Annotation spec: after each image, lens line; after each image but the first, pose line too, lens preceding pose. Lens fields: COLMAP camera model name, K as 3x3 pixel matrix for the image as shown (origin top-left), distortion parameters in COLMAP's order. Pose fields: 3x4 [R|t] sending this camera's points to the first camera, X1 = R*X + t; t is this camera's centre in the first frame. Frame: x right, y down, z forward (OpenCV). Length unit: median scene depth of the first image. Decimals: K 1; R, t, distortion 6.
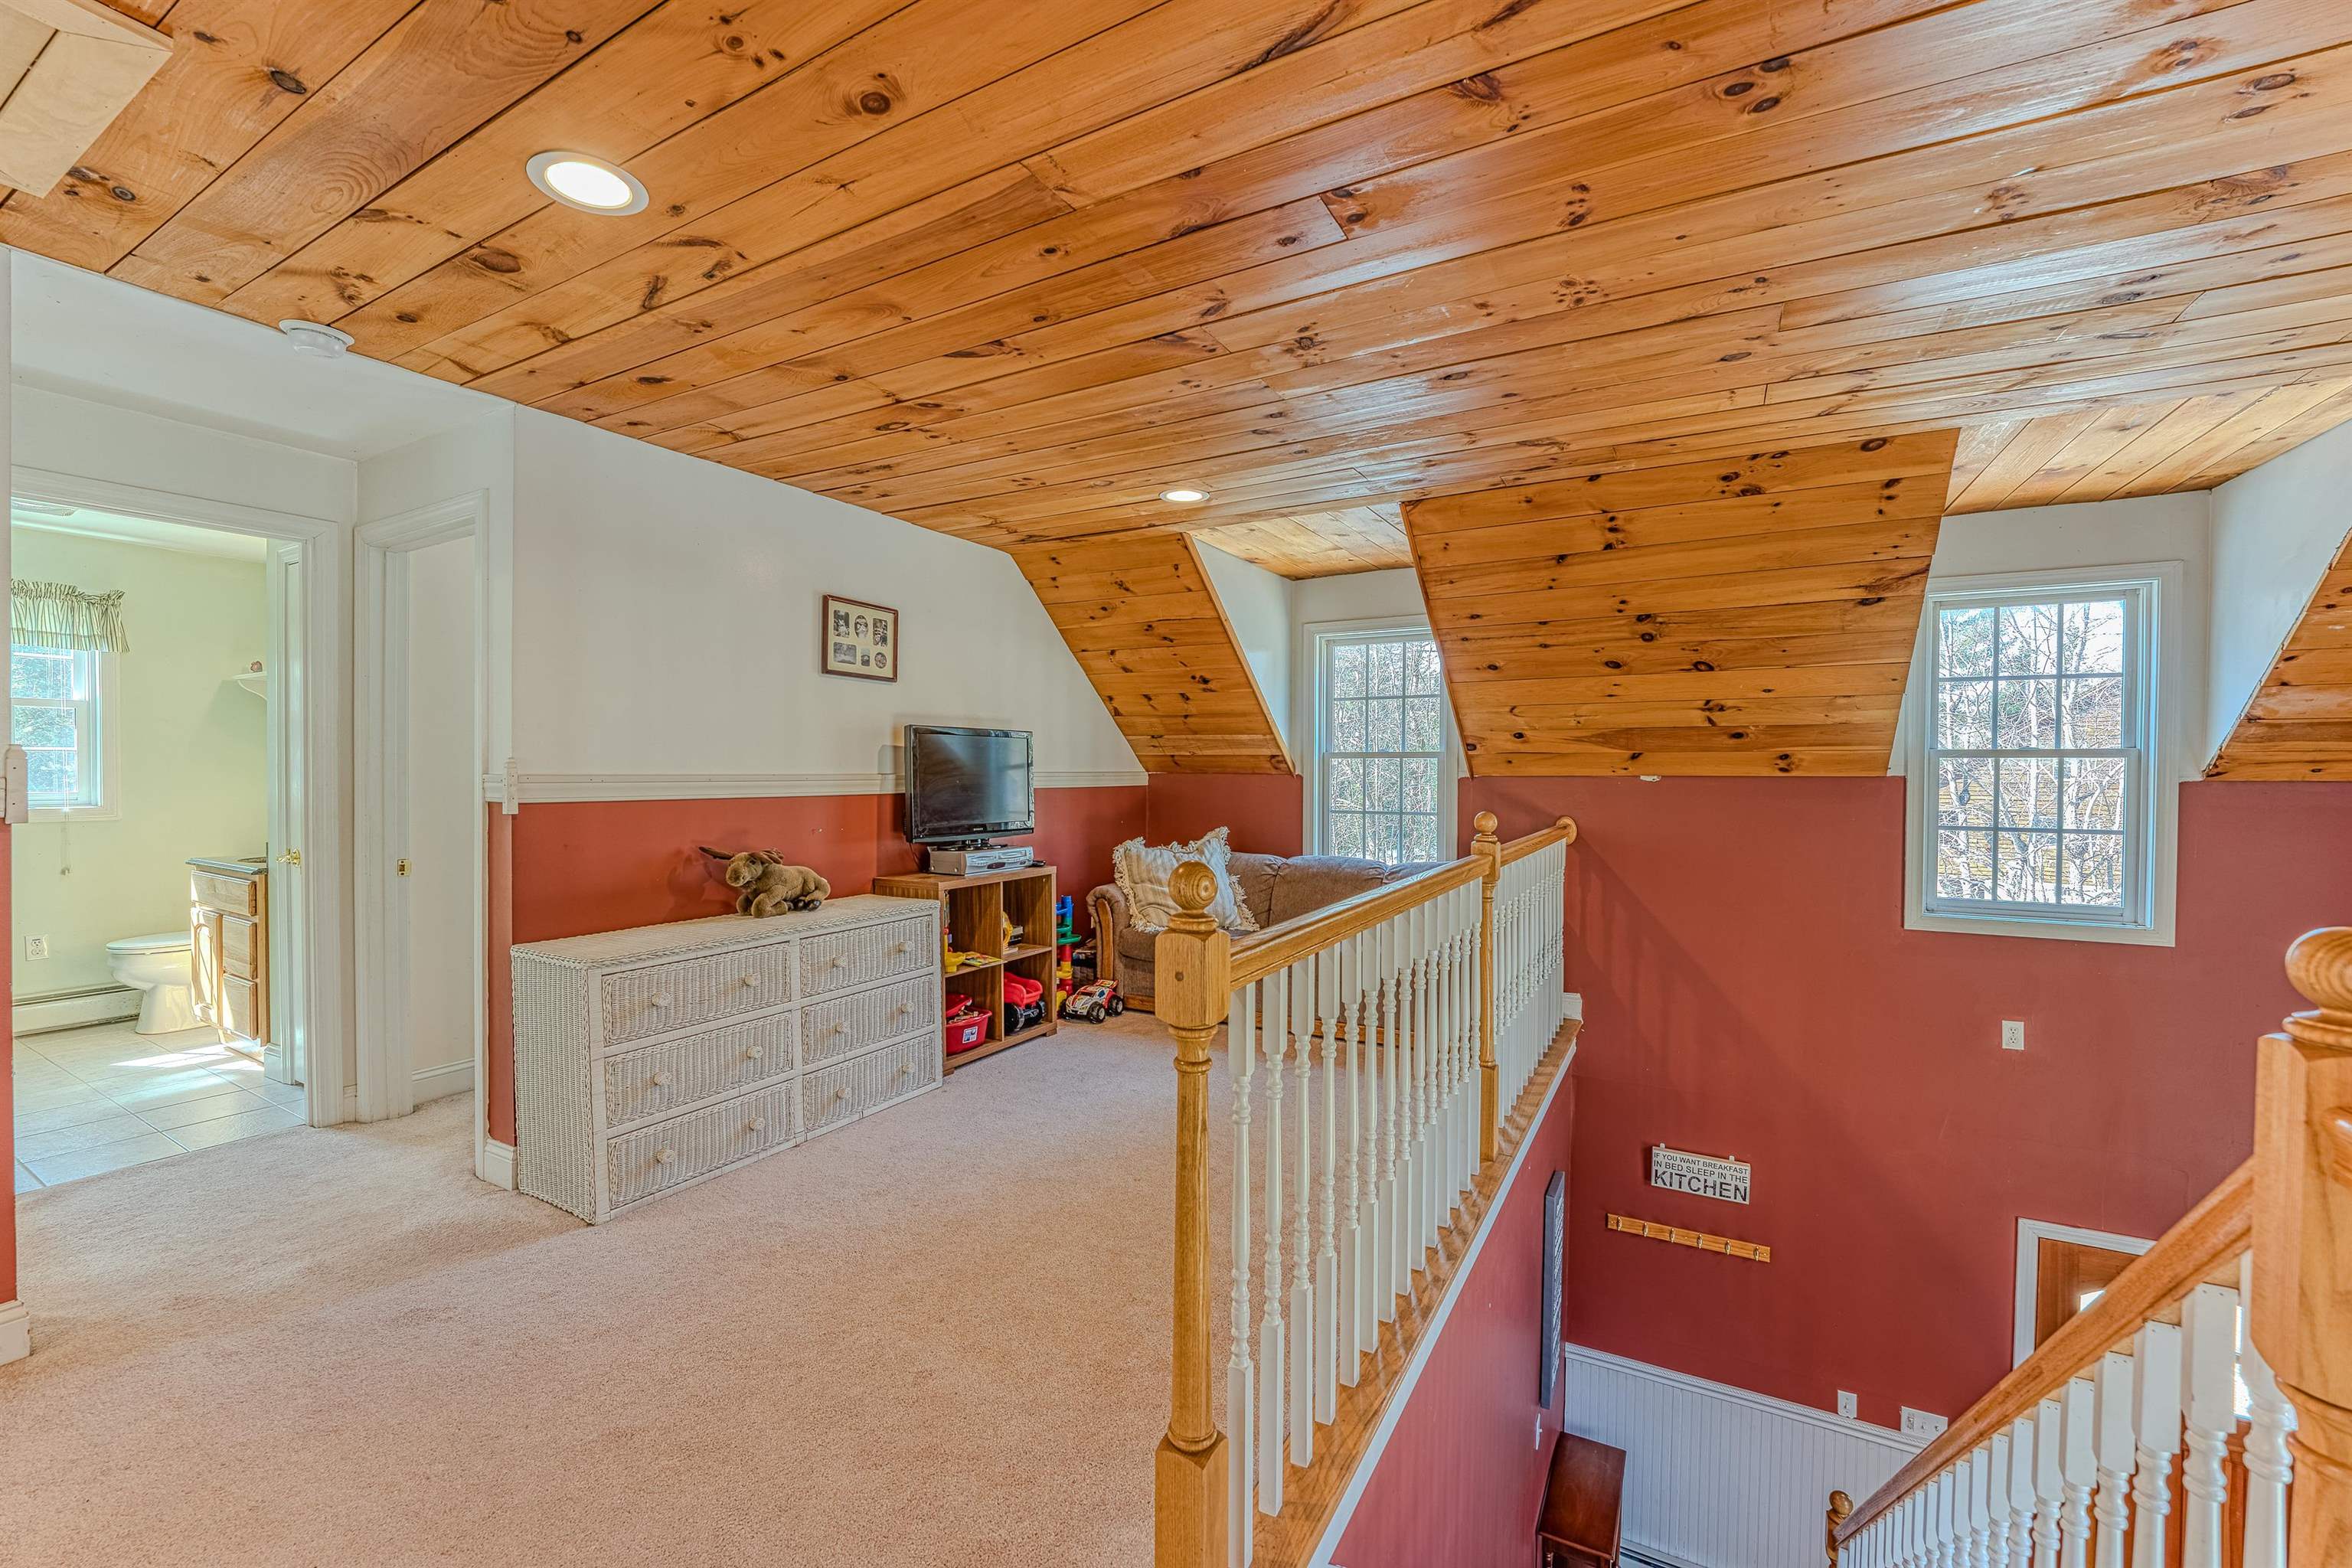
lens RADIAL K [[953.9, 0, 1175.3], [0, 953.9, 783.0], [0, 0, 1]] dist [-0.020907, 0.002738]
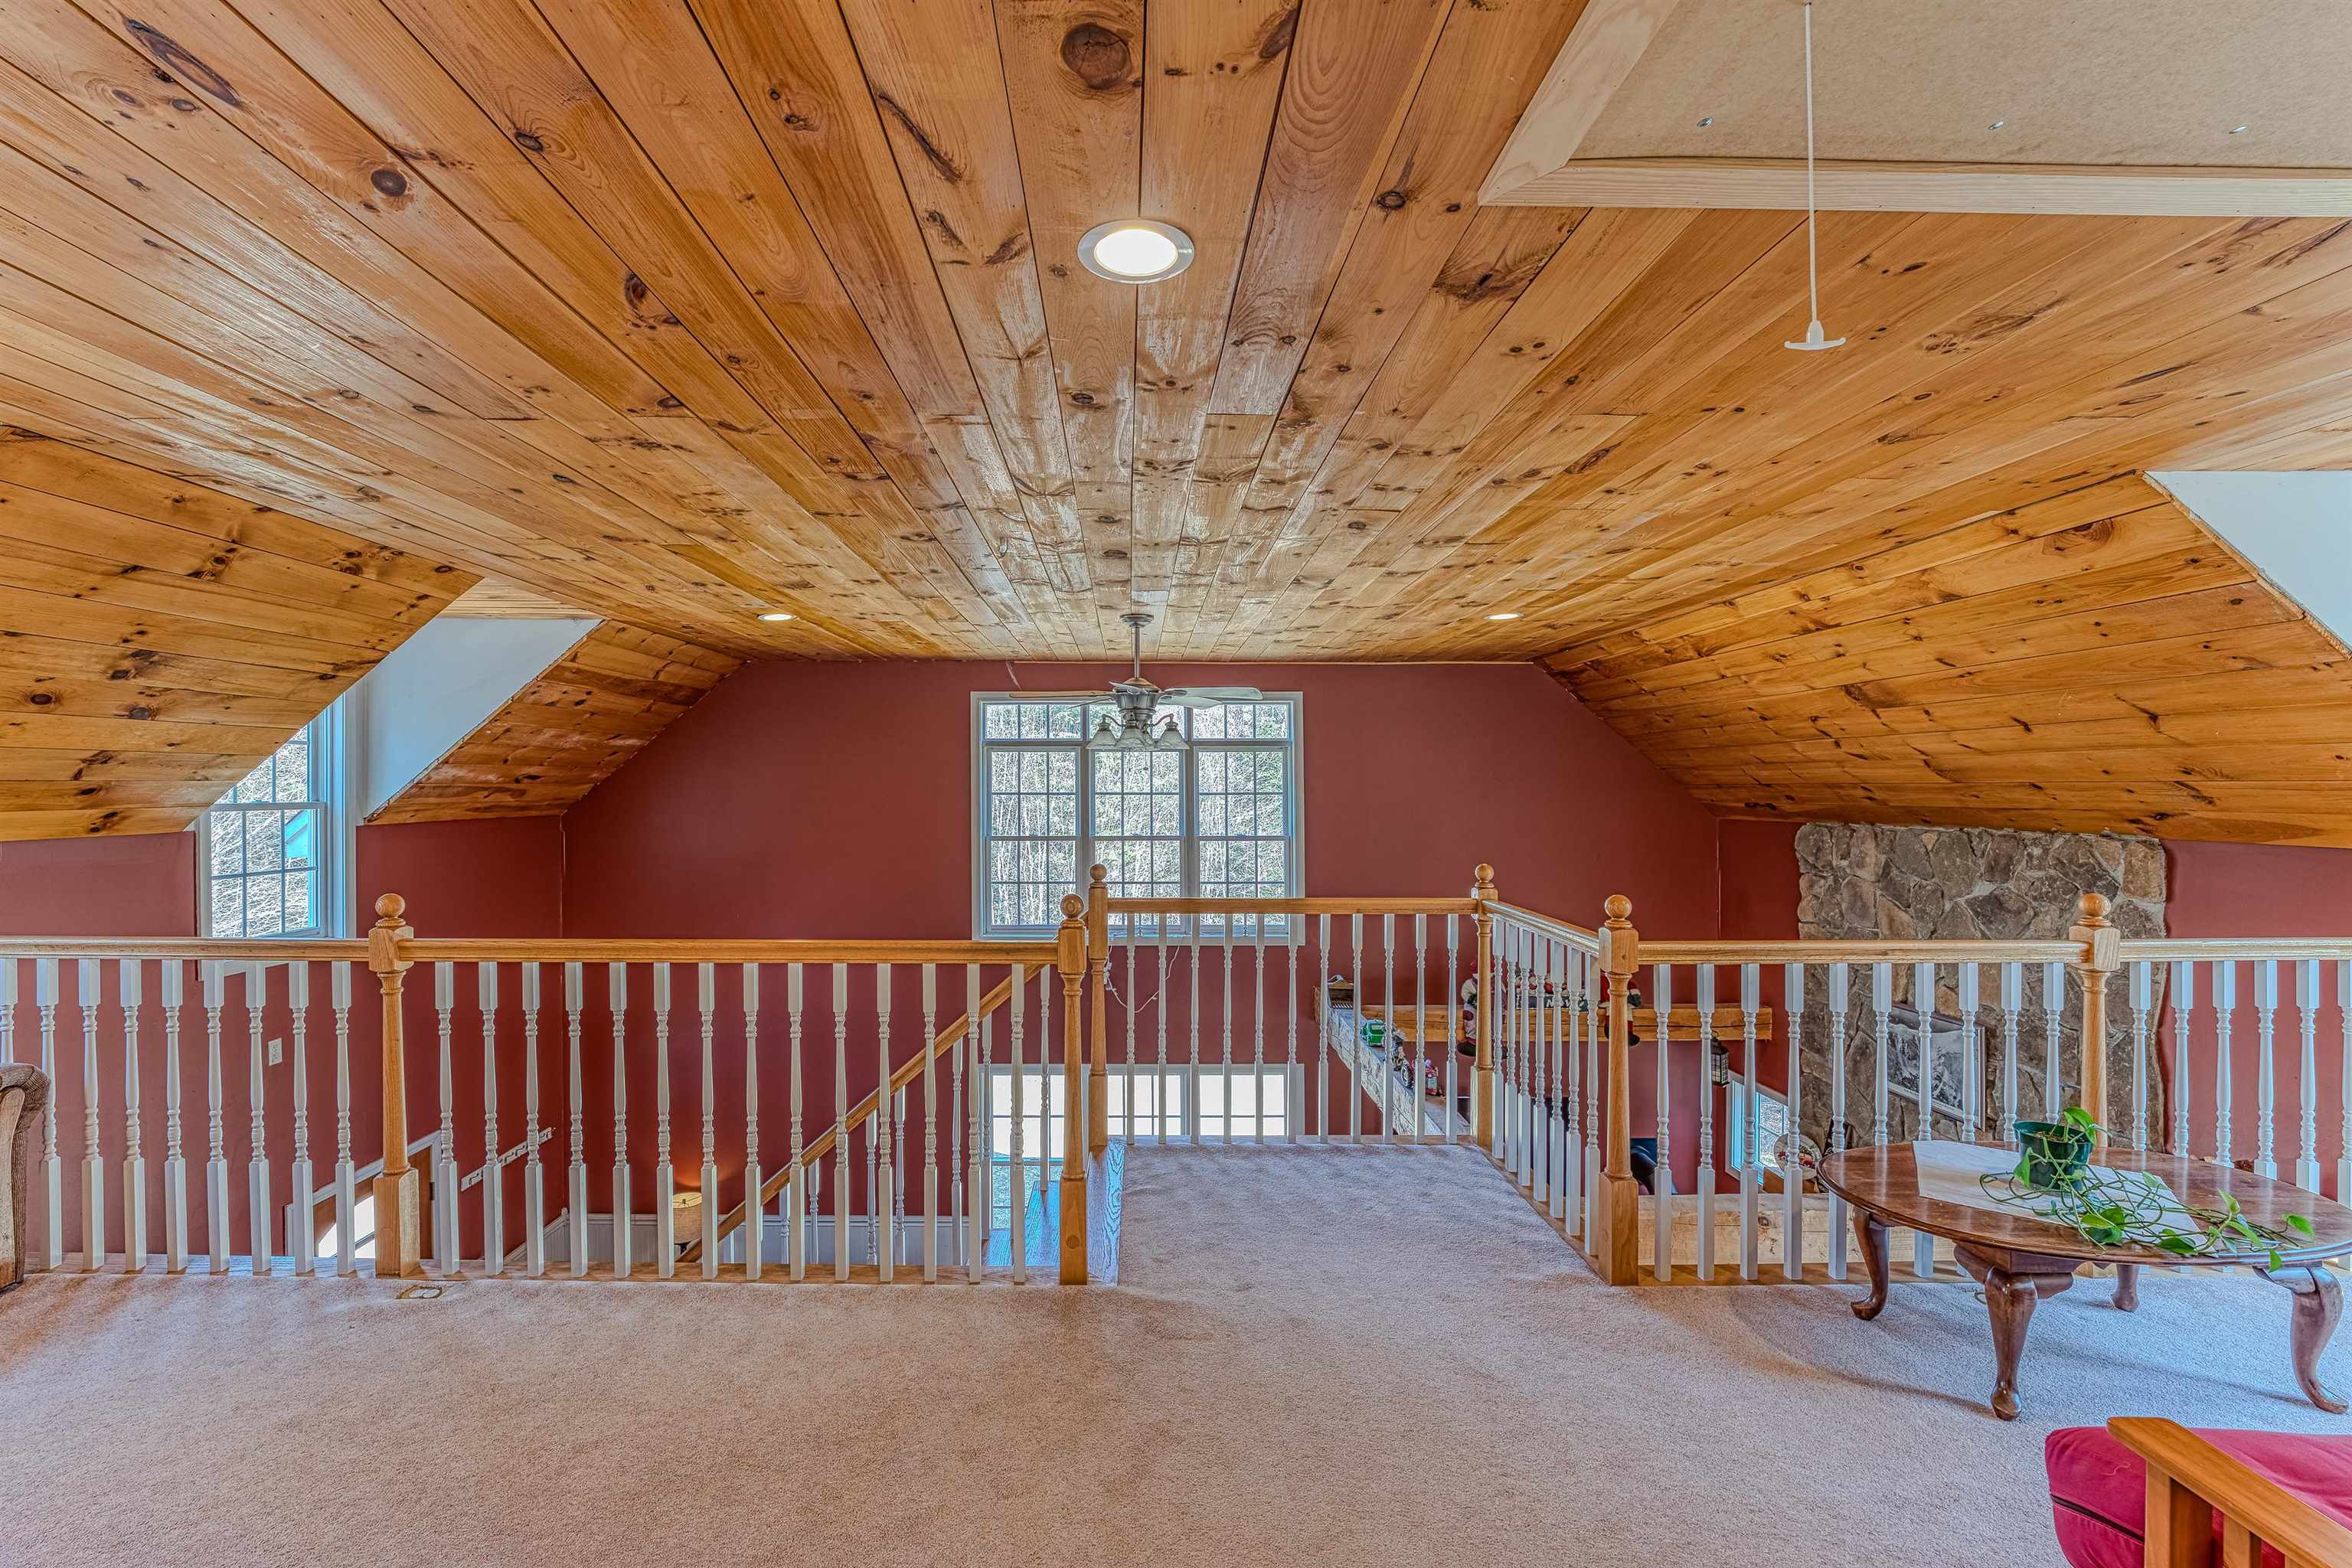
lens RADIAL K [[953.9, 0, 1114.7], [0, 953.9, 790.1], [0, 0, 1]] dist [-0.020907, 0.002738]
pose [[-0.473558, -0.005147, 0.880748, -0.646782], [0.012625, 0.999841, 0.012631, -0.056879], [-0.880672, 0.017101, -0.473417, 0.664146]]
